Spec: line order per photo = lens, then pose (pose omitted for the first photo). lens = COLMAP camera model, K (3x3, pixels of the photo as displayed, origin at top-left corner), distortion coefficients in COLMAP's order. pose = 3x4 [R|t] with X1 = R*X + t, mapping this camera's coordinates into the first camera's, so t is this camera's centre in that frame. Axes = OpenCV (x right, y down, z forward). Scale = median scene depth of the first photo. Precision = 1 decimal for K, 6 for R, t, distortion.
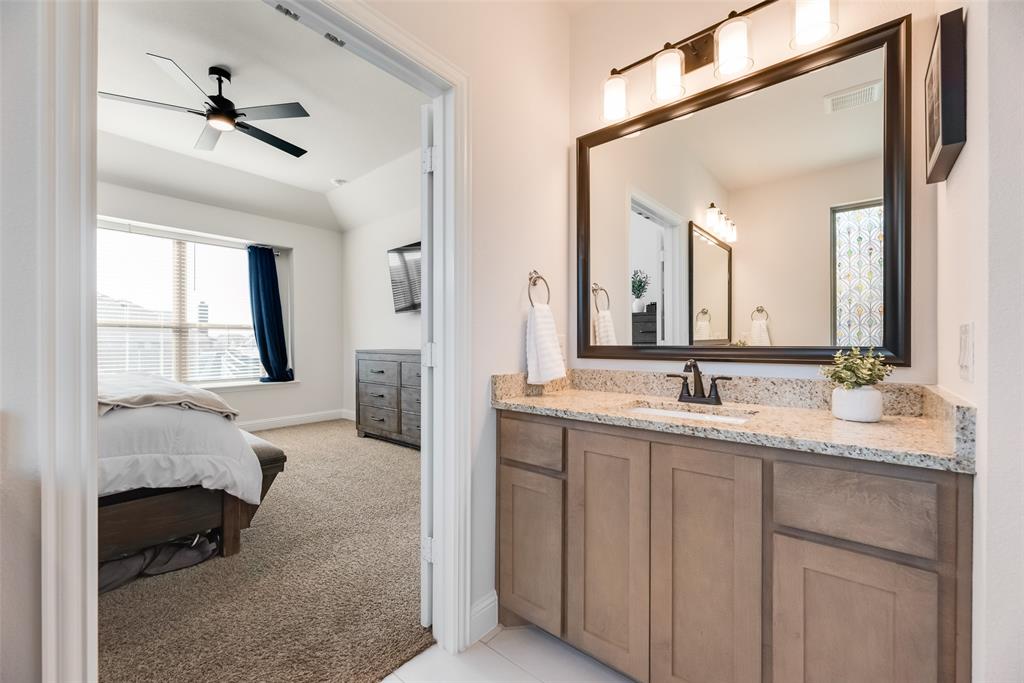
lens RADIAL K [[414.0, 0, 514.4], [0, 414.0, 344.8], [0, 0, 1]] dist [0.001217, 0.000227]
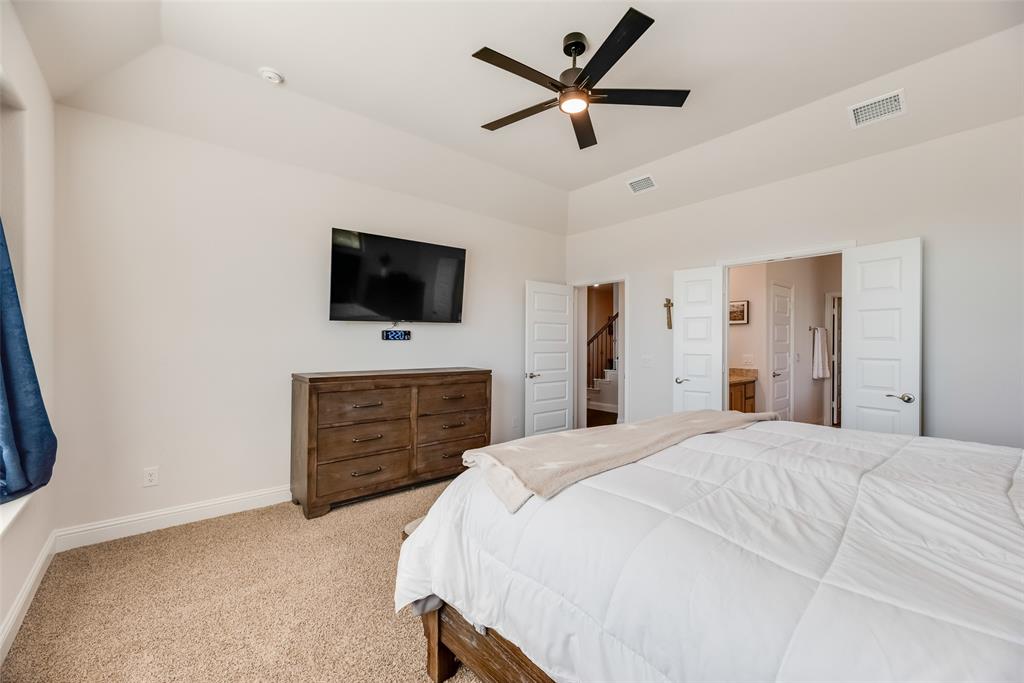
lens RADIAL K [[418.1, 0, 512.0], [0, 418.1, 341.5], [0, 0, 1]] dist [0.000582, 0.000130]
pose [[0.162576, -0.000375, 0.986696, -0.998791], [-0.000897, 0.999999, 0.000528, -0.042054], [-0.986696, -0.000970, 0.162575, 0.654392]]
